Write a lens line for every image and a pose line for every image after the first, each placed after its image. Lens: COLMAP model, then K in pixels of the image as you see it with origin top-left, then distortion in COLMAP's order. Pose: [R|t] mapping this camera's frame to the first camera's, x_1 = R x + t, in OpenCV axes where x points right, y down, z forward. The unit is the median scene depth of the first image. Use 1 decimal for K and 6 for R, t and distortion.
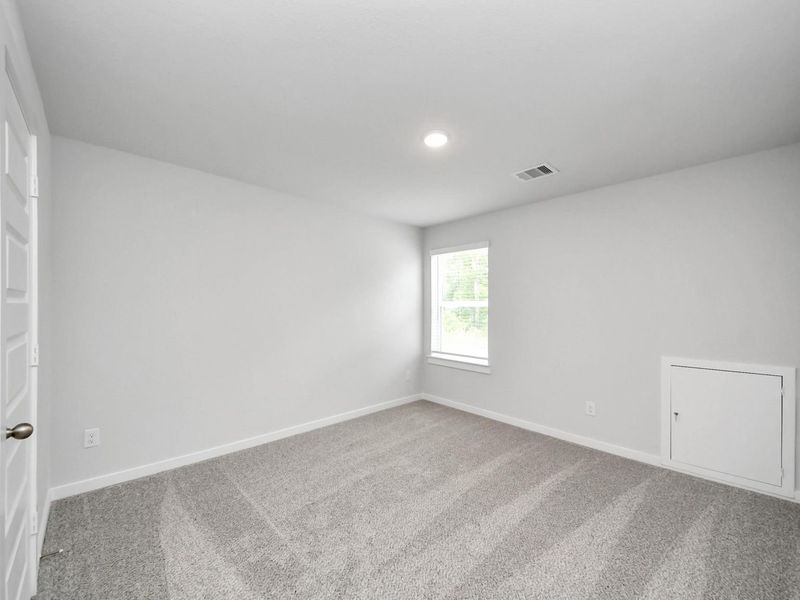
lens RADIAL K [[329.2, 0, 395.7], [0, 329.2, 300.2], [0, 0, 1]] dist [0.031364, -0.025656]
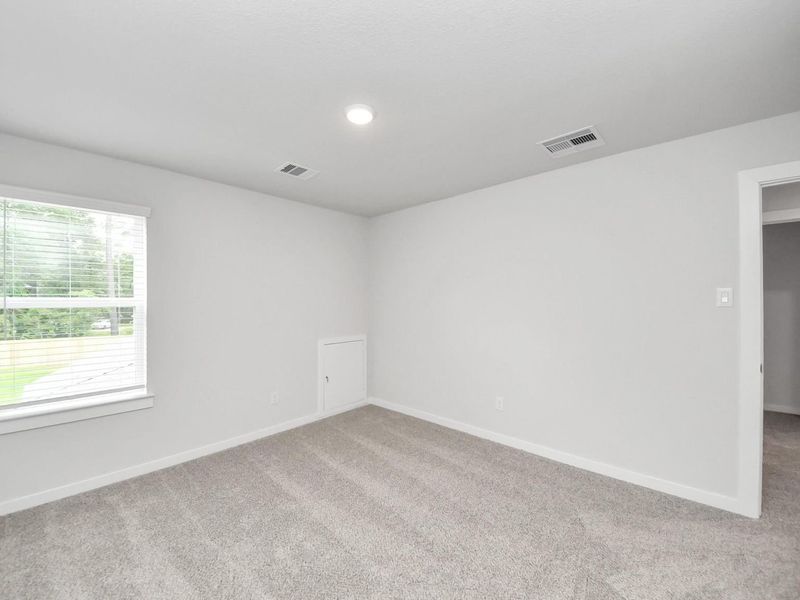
lens RADIAL K [[329.2, 0, 395.7], [0, 329.2, 300.2], [0, 0, 1]] dist [0.031364, -0.025656]
pose [[-0.051931, 0.003402, 0.998645, -0.542866], [-0.001598, 0.999993, -0.003489, 0.008695], [-0.998649, -0.001777, -0.051925, 0.691656]]
